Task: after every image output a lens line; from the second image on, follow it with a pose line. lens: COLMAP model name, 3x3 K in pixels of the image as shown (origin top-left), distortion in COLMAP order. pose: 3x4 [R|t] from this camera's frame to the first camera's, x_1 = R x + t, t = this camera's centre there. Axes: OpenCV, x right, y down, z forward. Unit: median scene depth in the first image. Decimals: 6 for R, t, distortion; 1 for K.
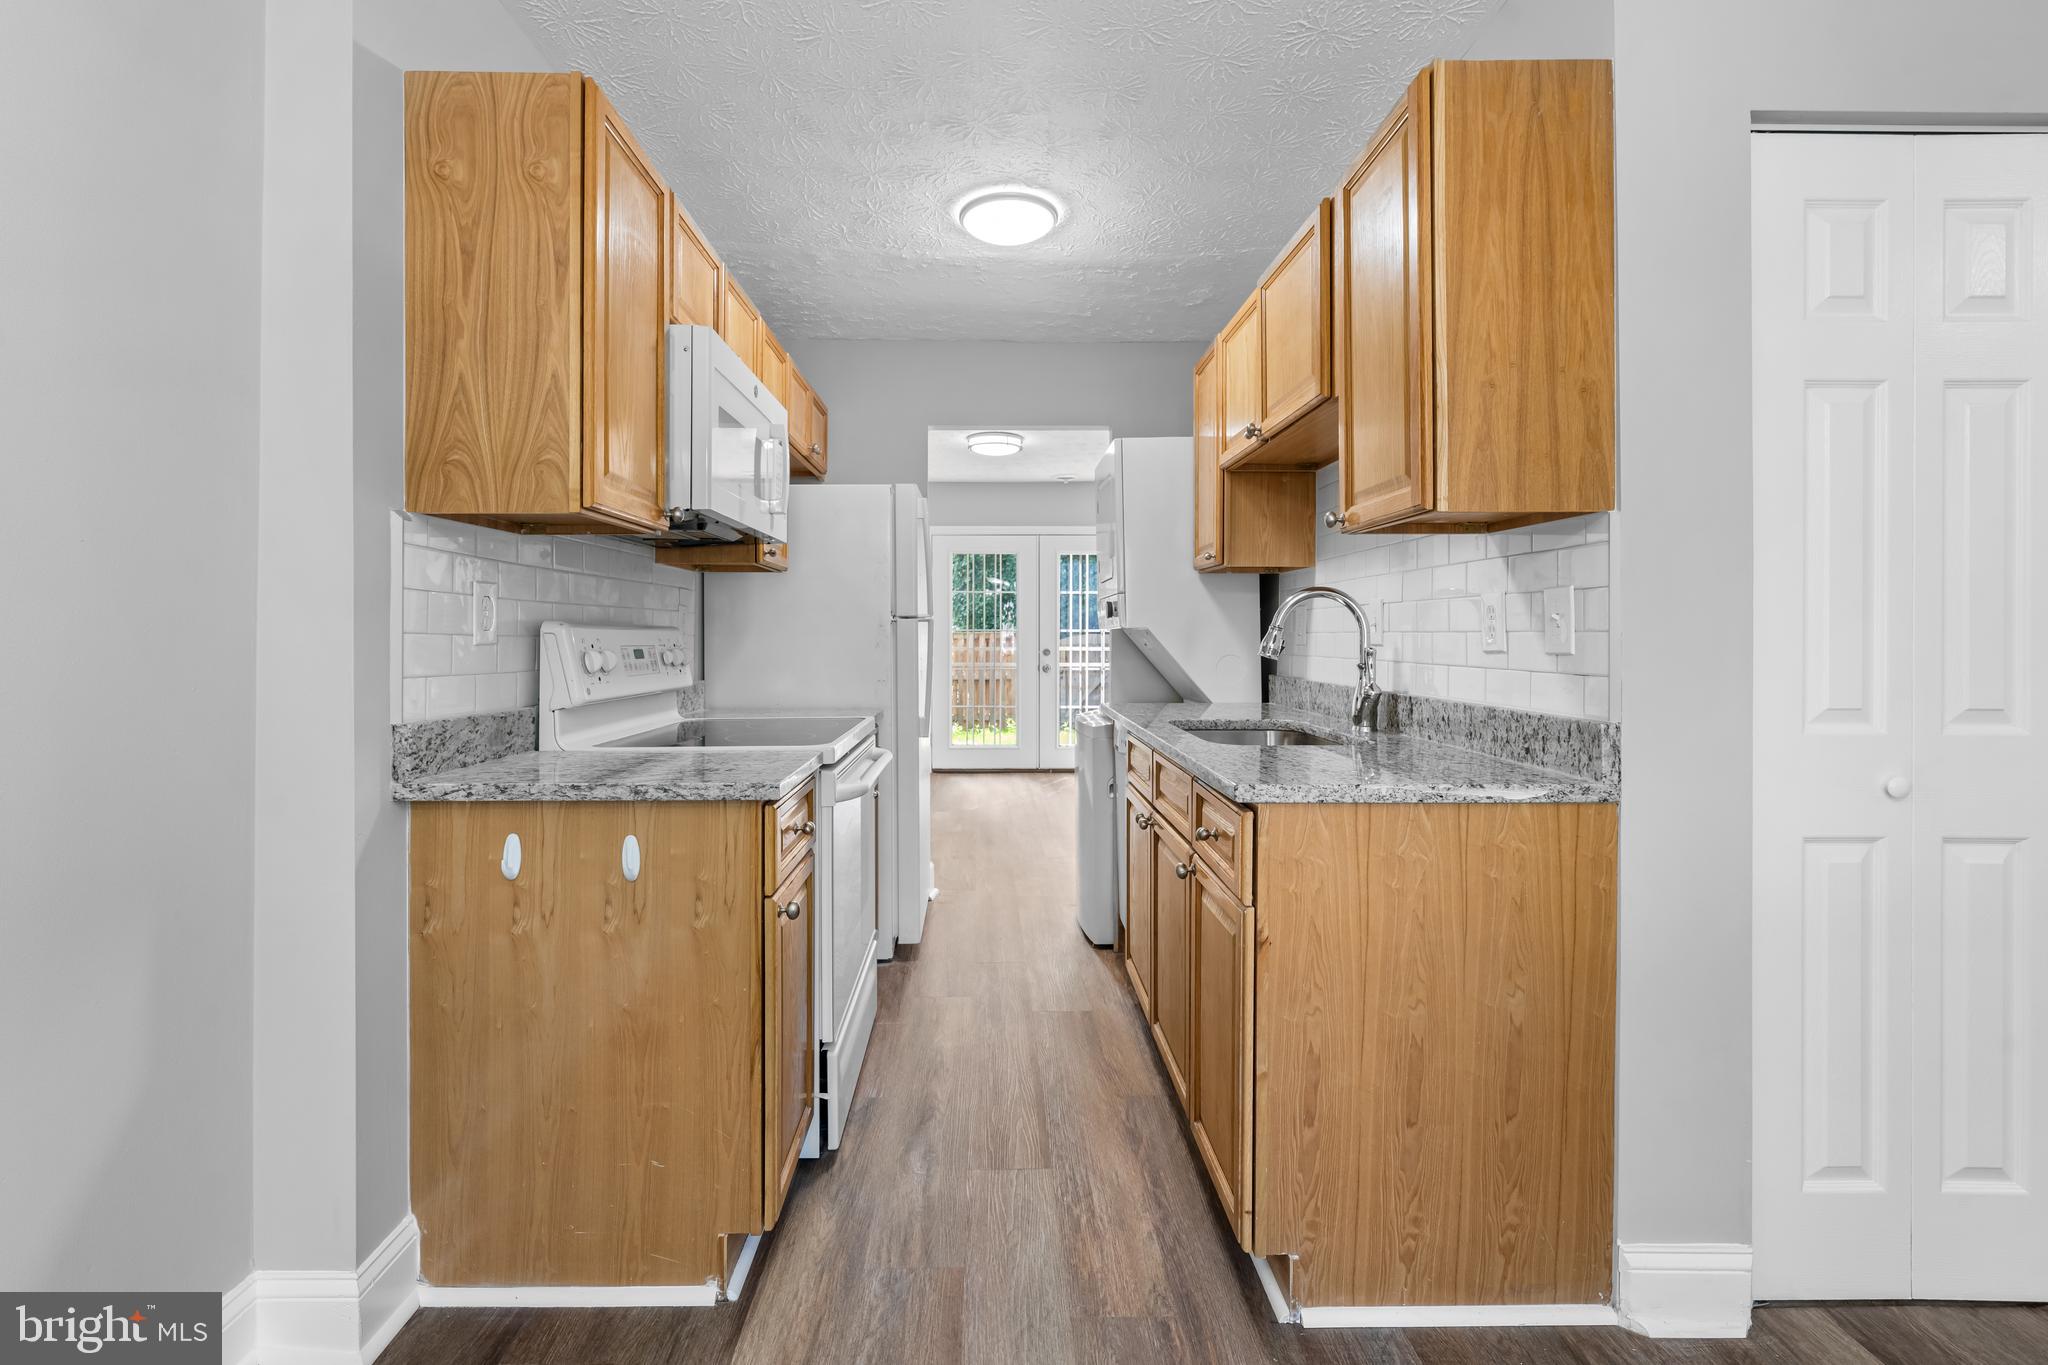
lens RADIAL K [[887.9, 0, 1001.8], [0, 887.9, 632.5], [0, 0, 1]] dist [0.001007, 0.000945]
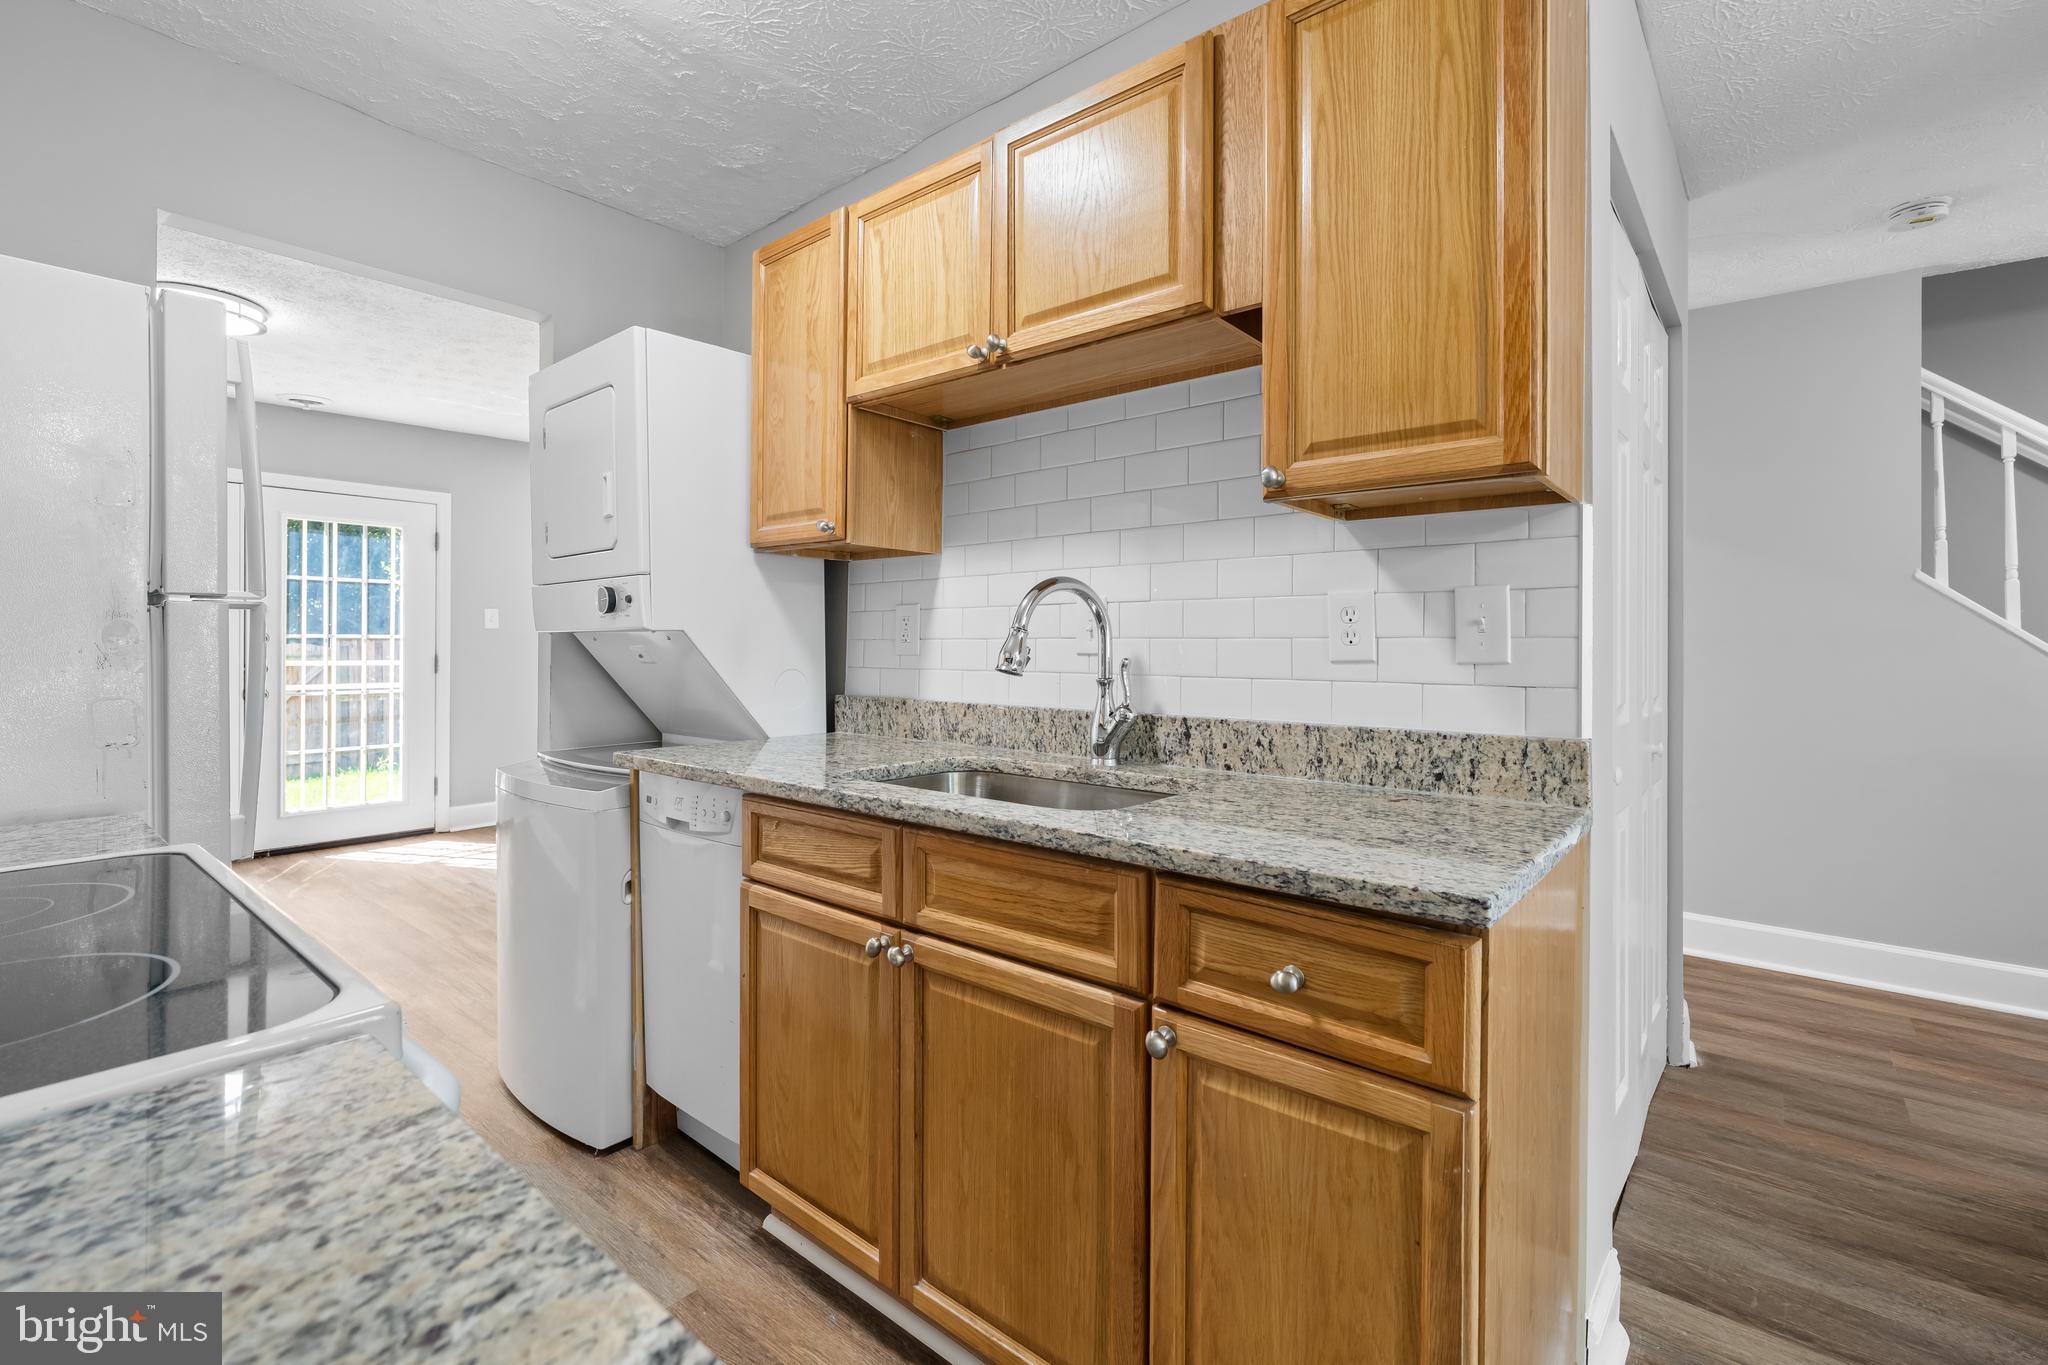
lens RADIAL K [[887.9, 0, 1013.5], [0, 887.9, 646.2], [0, 0, 1]] dist [0.001007, 0.000945]
pose [[0.659468, 0.003754, 0.751723, -0.197023], [-0.006199, 0.999981, 0.000444, 0.006039], [-0.751707, -0.004953, 0.659478, 0.458806]]
